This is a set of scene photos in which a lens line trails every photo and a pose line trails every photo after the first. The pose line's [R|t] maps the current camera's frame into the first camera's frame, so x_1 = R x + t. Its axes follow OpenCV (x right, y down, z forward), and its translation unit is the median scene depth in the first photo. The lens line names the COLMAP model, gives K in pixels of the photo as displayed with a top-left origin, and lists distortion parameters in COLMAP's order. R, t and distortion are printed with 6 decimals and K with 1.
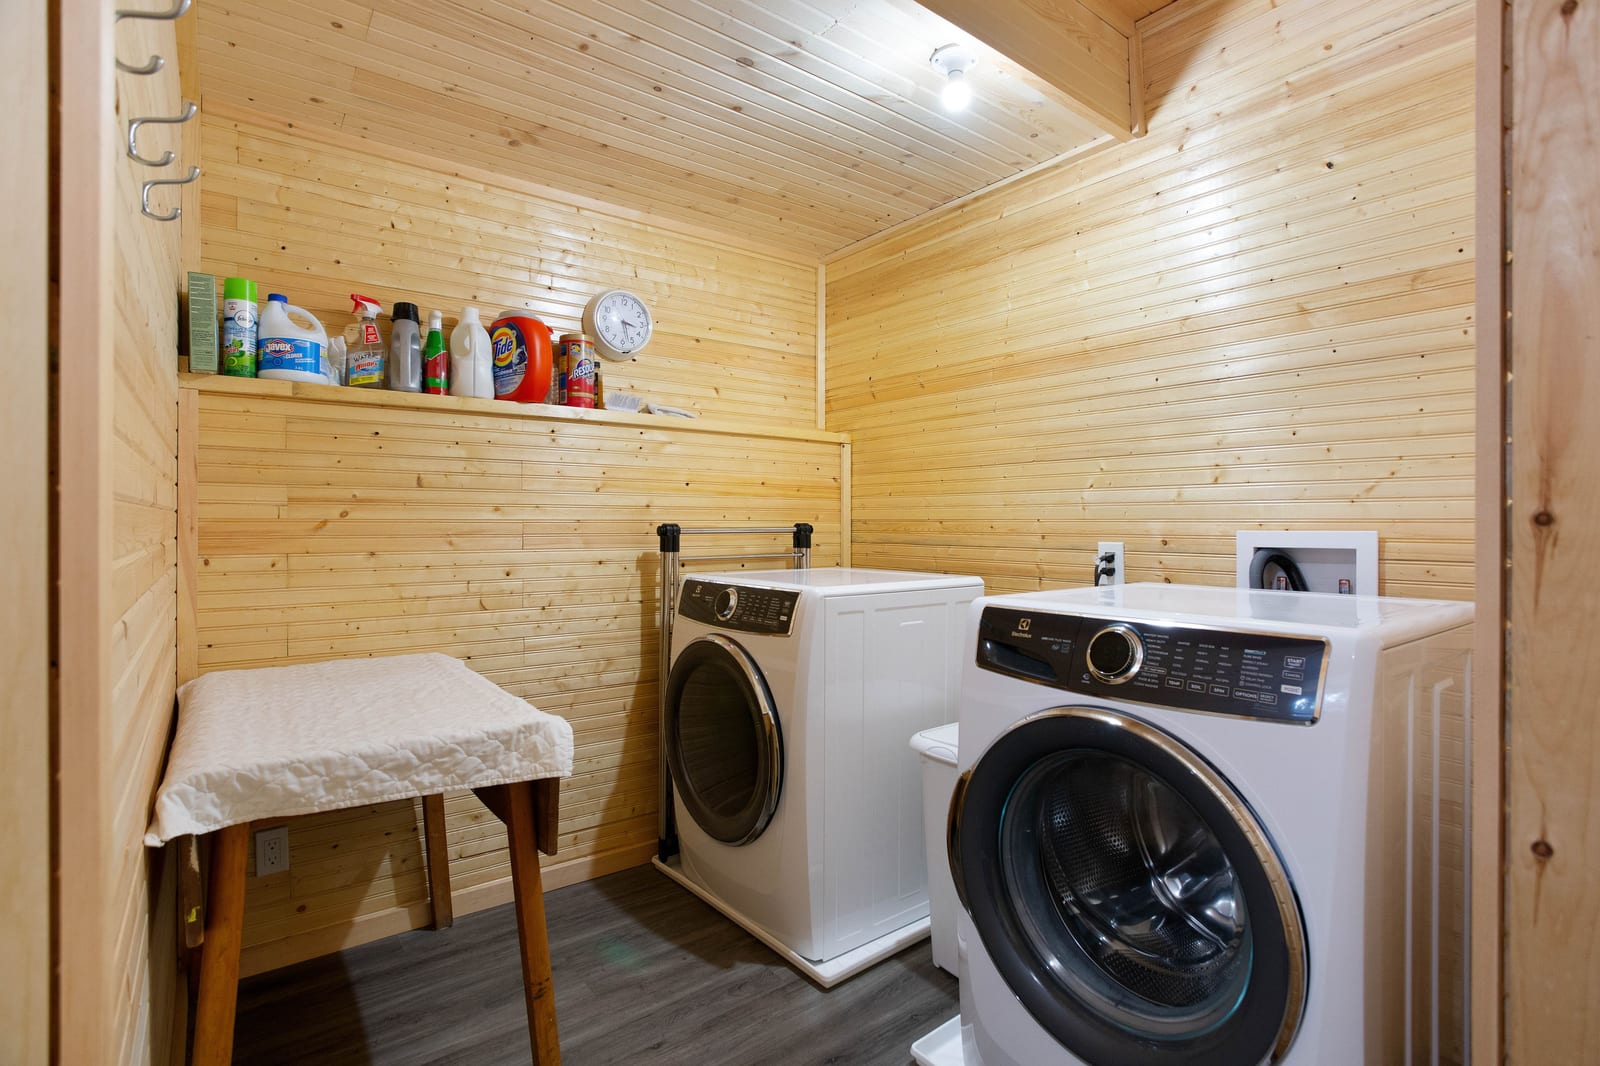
lens RADIAL K [[768.7, 0, 798.7], [0, 768.7, 529.6], [0, 0, 1]] dist [-0.031576, 0.007763]
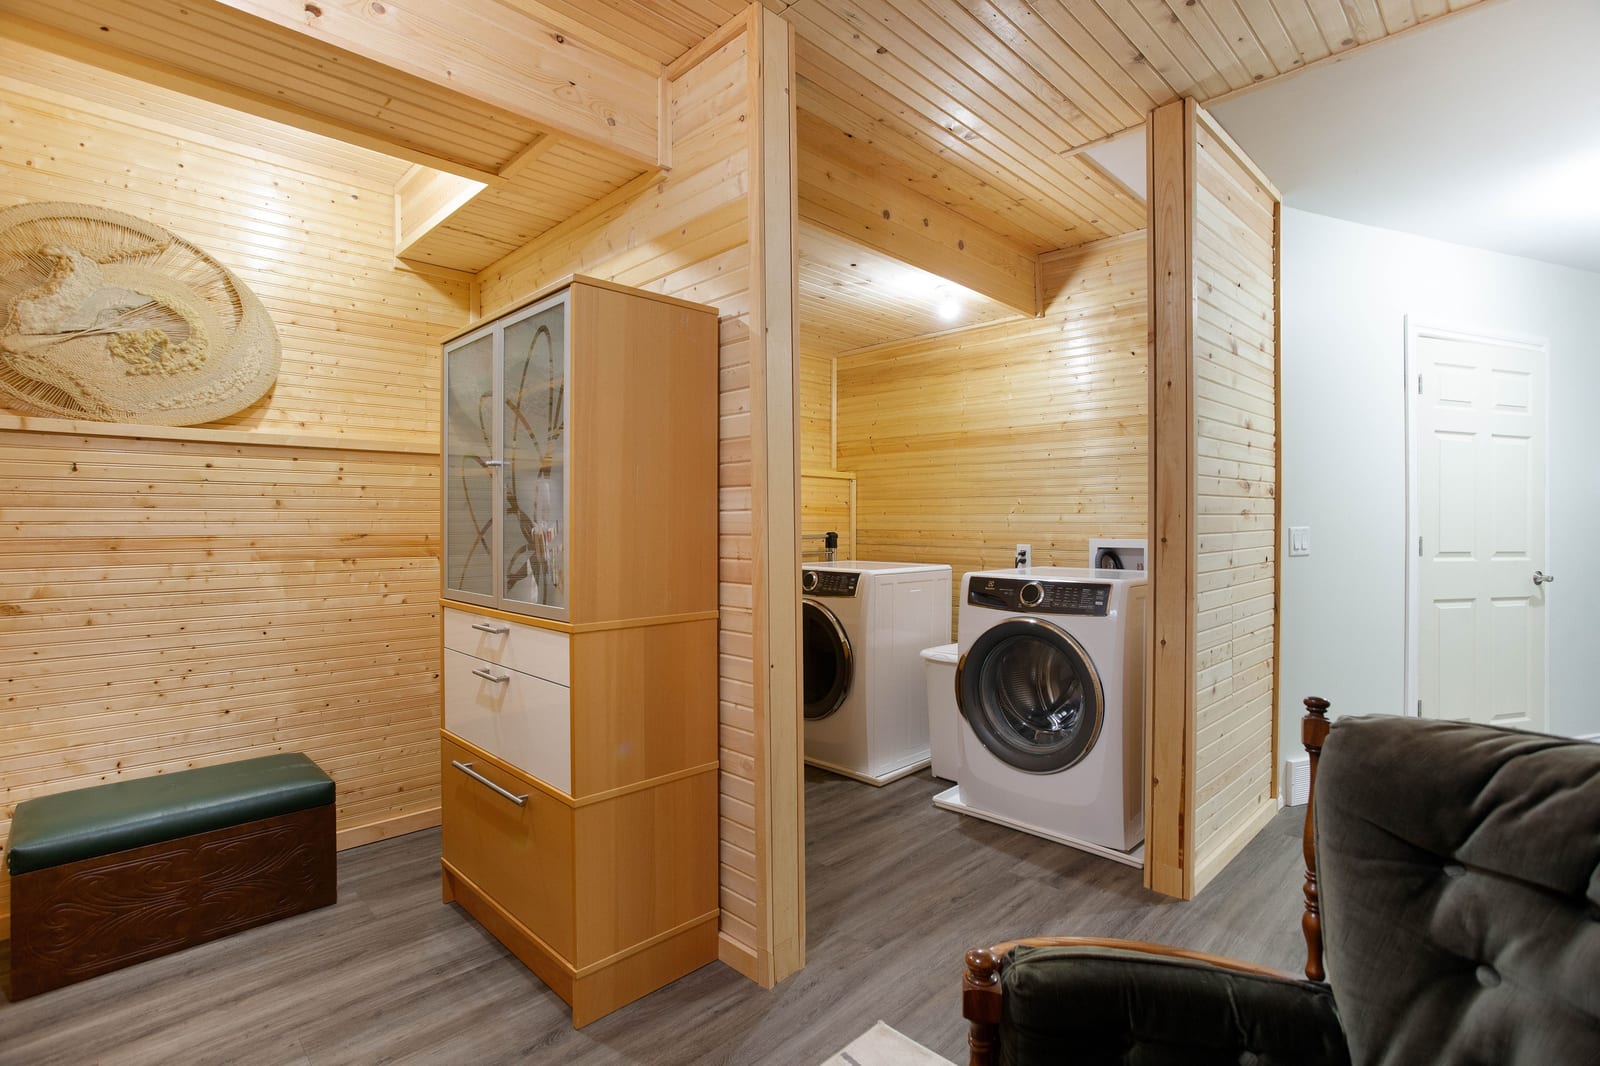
lens RADIAL K [[768.7, 0, 800.2], [0, 768.7, 530.5], [0, 0, 1]] dist [-0.031576, 0.007763]
pose [[0.992015, -0.001431, 0.126114, -0.346740], [0.000983, 0.999993, 0.003617, -0.023802], [-0.126119, -0.003464, 0.992009, -0.731372]]
